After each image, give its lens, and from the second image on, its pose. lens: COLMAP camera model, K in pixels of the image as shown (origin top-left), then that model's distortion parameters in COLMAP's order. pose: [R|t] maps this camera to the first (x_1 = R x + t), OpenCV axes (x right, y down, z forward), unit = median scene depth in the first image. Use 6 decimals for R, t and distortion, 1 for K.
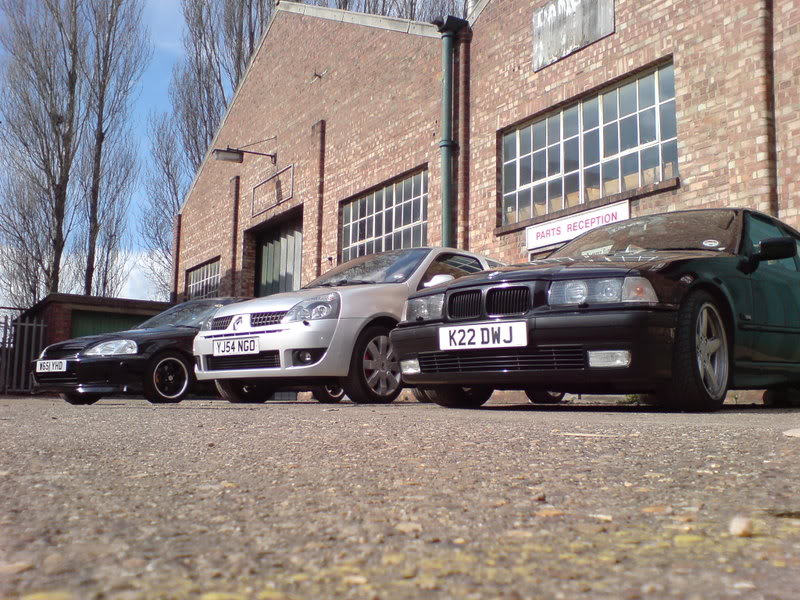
lens RADIAL K [[824.6, 0, 389.2], [0, 824.6, 299.8], [0, 0, 1]] dist [-0.063286, 0.023993]
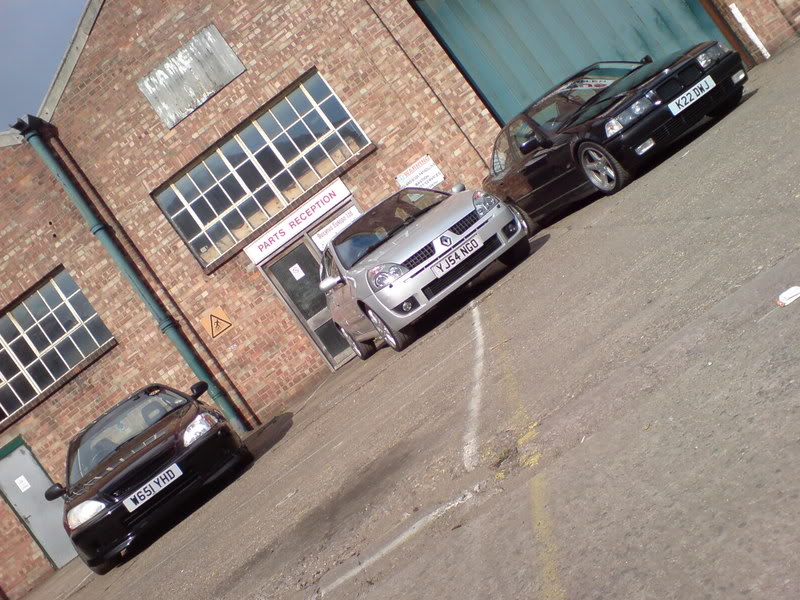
lens RADIAL K [[824.6, 0, 389.2], [0, 824.6, 299.8], [0, 0, 1]] dist [-0.063286, 0.023993]
pose [[0.479095, -0.362005, 0.799638, -0.693765], [0.506541, 0.858021, 0.084947, -0.022971], [-0.716857, 0.364351, 0.594444, 0.219241]]
